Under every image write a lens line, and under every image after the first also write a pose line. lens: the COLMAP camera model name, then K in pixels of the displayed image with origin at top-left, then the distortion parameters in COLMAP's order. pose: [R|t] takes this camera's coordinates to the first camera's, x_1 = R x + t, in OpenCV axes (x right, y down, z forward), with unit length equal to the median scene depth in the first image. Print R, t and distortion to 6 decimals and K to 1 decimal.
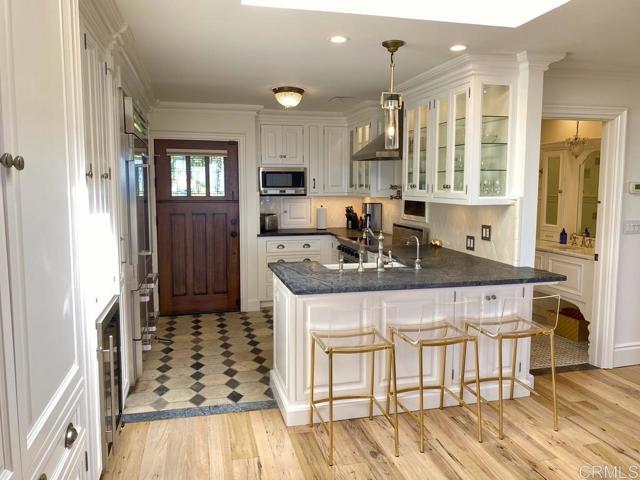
lens RADIAL K [[492.4, 0, 321.2], [0, 492.4, 239.8], [0, 0, 1]] dist [-0.026175, -0.011850]
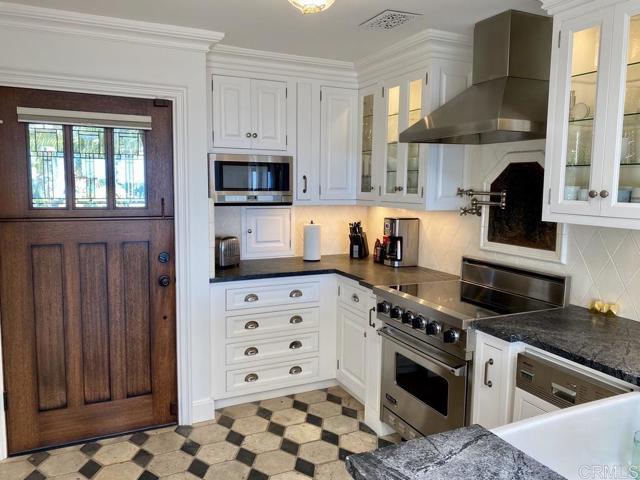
lens RADIAL K [[492.4, 0, 319.0], [0, 492.4, 236.7], [0, 0, 1]] dist [-0.026175, -0.011850]
pose [[0.981278, -0.009056, 0.192385, -0.115514], [0.010341, 0.999930, -0.005673, -0.052077], [-0.192320, 0.007556, 0.981303, 0.455699]]
